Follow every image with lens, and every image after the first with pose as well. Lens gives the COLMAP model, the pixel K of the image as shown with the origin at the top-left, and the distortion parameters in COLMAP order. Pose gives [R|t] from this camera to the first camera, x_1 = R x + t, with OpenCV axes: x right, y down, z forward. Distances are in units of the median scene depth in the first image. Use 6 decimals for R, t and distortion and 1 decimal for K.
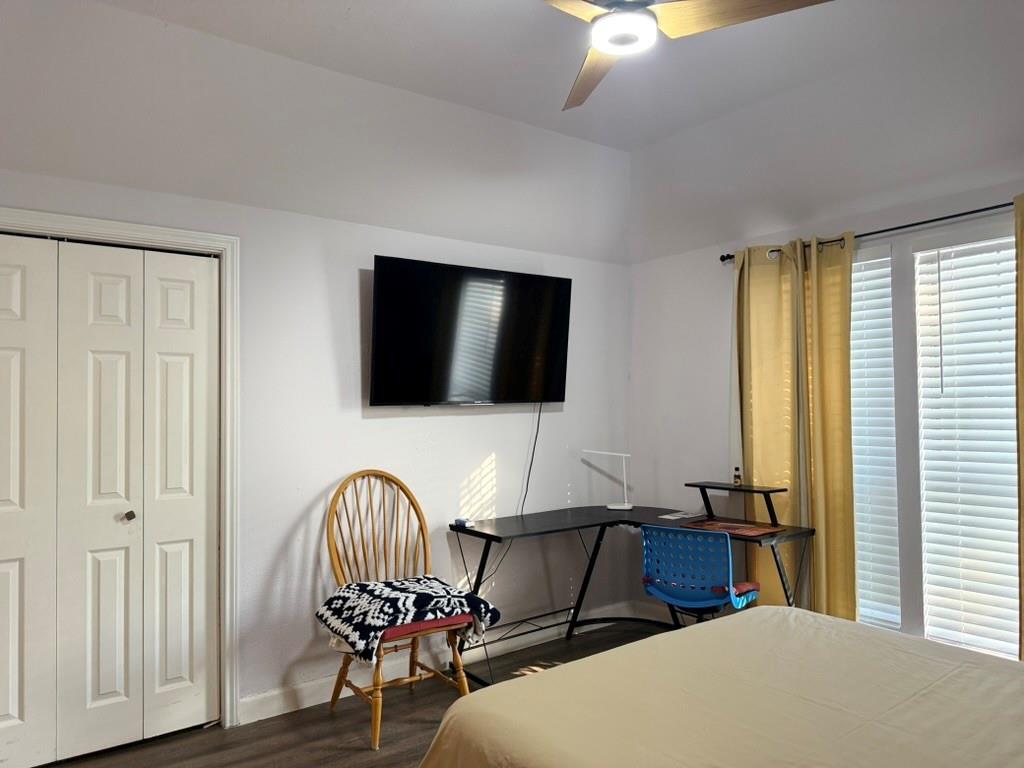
lens RADIAL K [[730.5, 0, 520.2], [0, 730.5, 385.6], [0, 0, 1]] dist [0.131881, -0.242799]
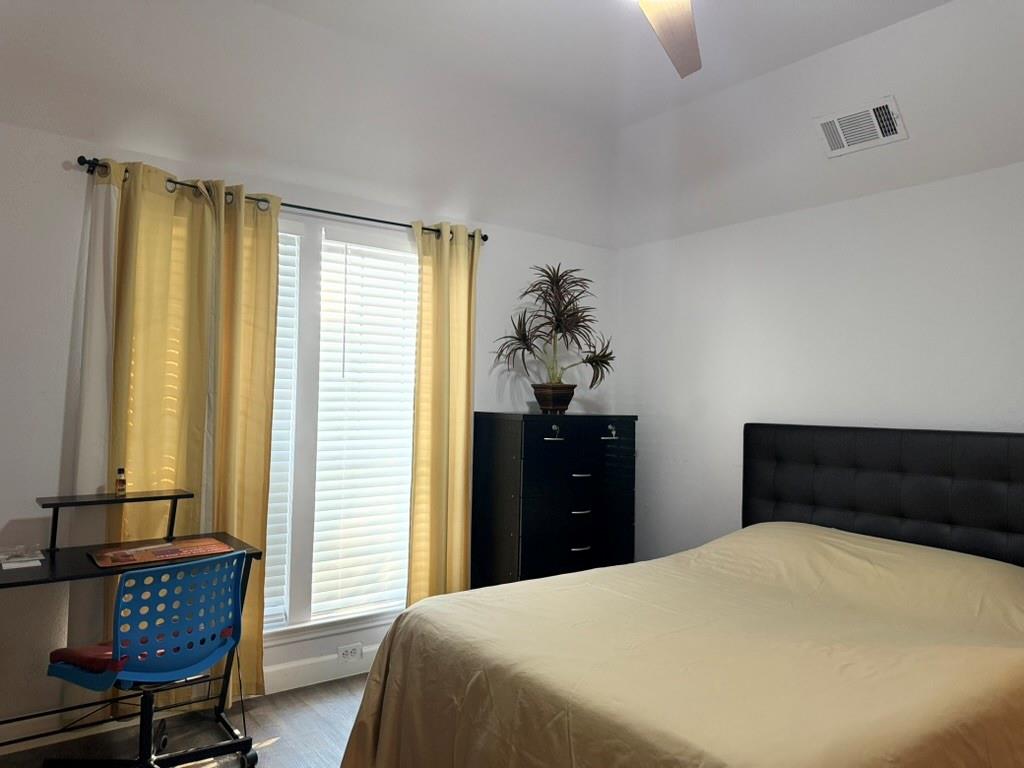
lens RADIAL K [[730.5, 0, 520.2], [0, 730.5, 385.6], [0, 0, 1]] dist [0.131881, -0.242799]
pose [[0.011154, 0.028477, 0.999532, -0.457749], [-0.047706, 0.998471, -0.027914, 0.036480], [-0.998799, -0.047373, 0.012496, 0.683604]]
